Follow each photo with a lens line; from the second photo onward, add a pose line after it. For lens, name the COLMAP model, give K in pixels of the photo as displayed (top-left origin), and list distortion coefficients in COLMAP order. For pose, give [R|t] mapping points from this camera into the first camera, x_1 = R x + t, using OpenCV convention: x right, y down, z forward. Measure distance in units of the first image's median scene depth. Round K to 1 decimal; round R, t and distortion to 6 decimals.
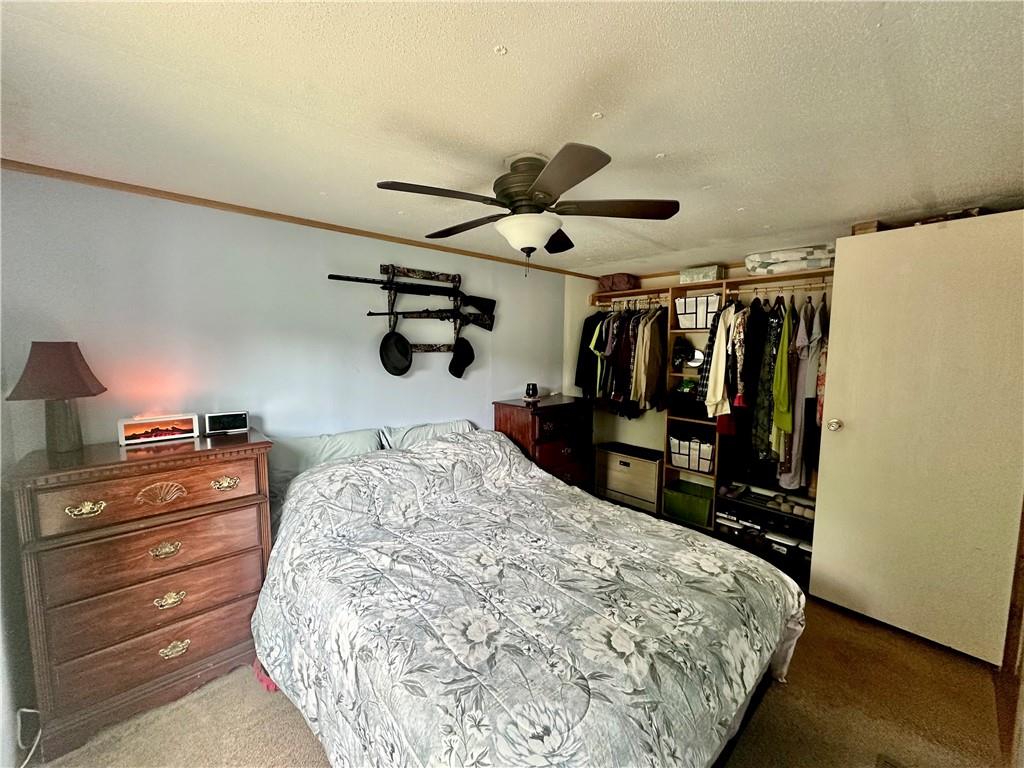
lens RADIAL K [[406.9, 0, 511.1], [0, 406.9, 383.5], [0, 0, 1]] dist [-0.002043, 0.000708]
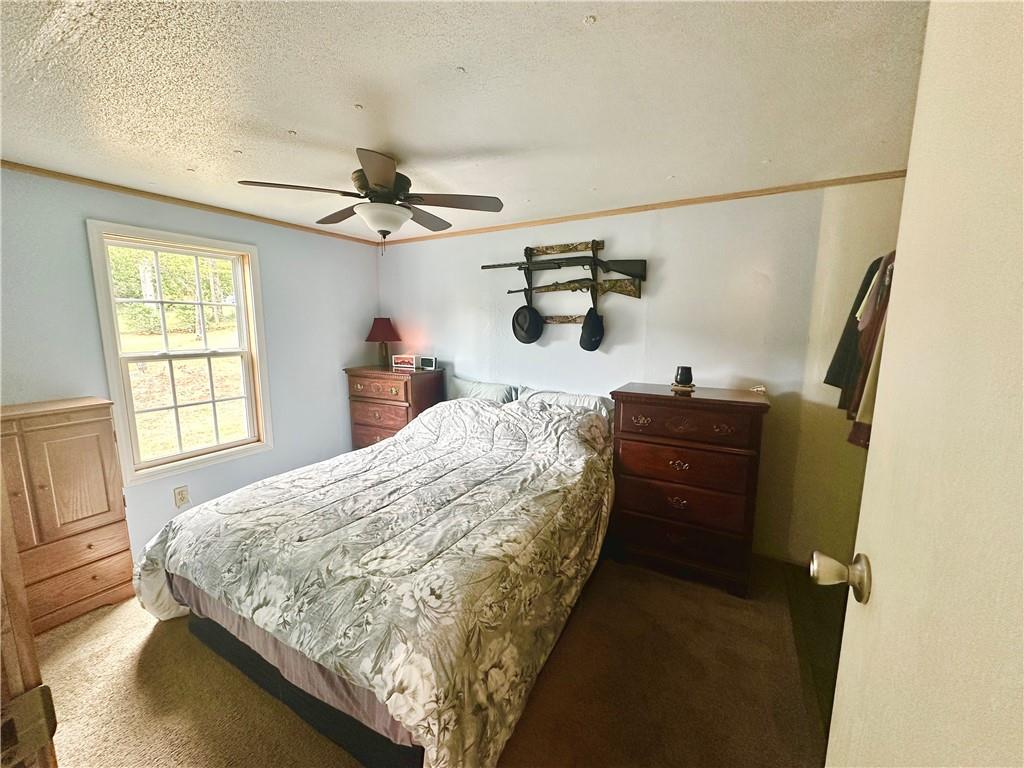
lens RADIAL K [[404.1, 0, 512.8], [0, 404.1, 387.8], [0, 0, 1]] dist [-0.009198, 0.000095]
pose [[0.315313, 0.135779, -0.939224, 0.788451], [-0.090320, 0.989512, 0.112727, -0.020351], [0.944680, 0.049287, 0.324270, 0.580400]]
